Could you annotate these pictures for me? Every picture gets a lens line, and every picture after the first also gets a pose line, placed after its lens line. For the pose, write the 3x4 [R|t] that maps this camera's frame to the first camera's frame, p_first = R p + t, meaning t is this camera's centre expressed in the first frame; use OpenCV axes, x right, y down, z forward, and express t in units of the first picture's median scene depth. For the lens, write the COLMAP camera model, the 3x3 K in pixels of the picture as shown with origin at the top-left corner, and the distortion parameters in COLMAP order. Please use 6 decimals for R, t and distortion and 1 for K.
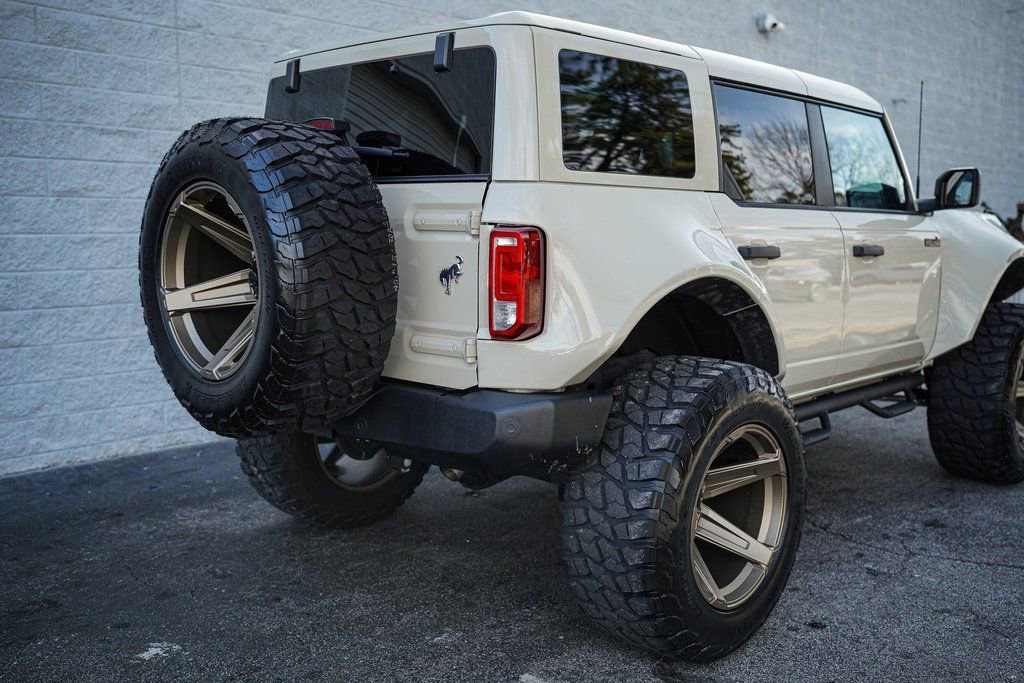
lens RADIAL K [[970.5, 0, 491.8], [0, 970.5, 348.5], [0, 0, 1]] dist [0.007032, 0.000000]
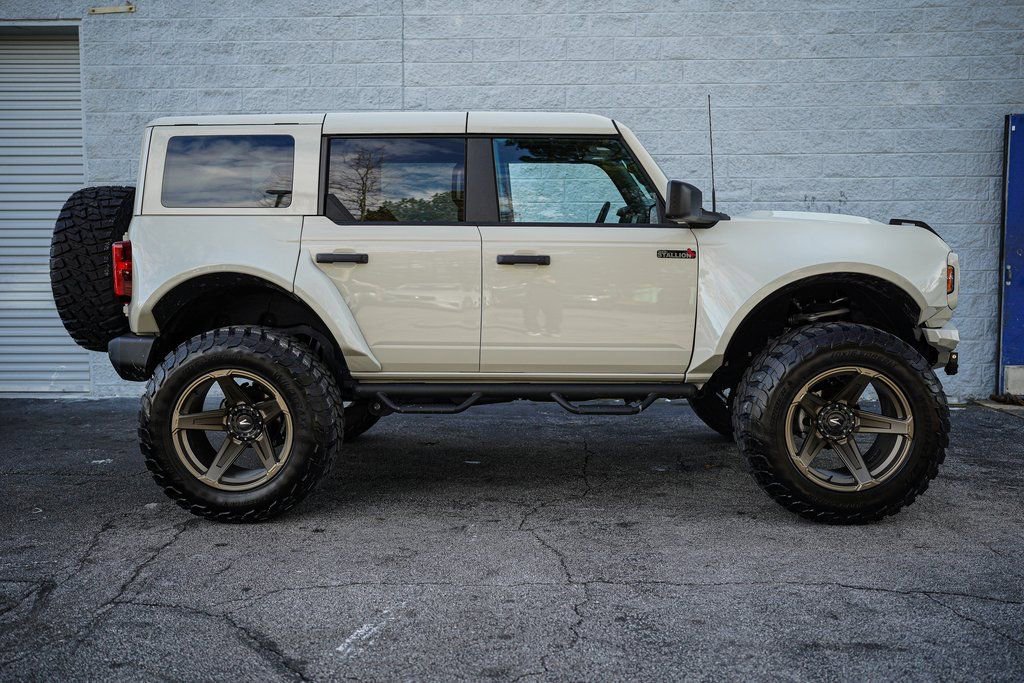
lens RADIAL K [[970.5, 0, 501.6], [0, 970.5, 339.6], [0, 0, 1]] dist [0.007032, 0.000000]
pose [[0.666981, 0.065591, -0.742182, 0.931009], [-0.090505, 0.995874, 0.006676, -0.008722], [0.739557, 0.062718, 0.670165, 0.160812]]
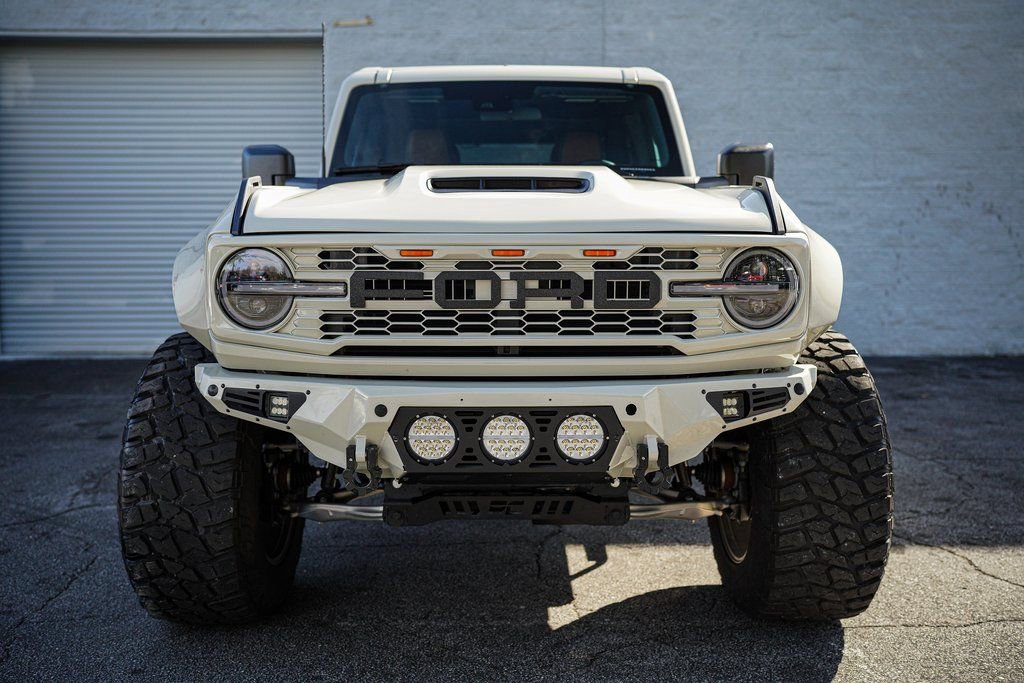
lens RADIAL K [[970.5, 0, 504.2], [0, 970.5, 343.6], [0, 0, 1]] dist [0.007032, 0.000000]
pose [[0.700709, 0.074136, -0.709585, 0.849977], [-0.087744, 0.995991, 0.017413, 0.070818], [0.708031, 0.050060, 0.704405, -0.332777]]
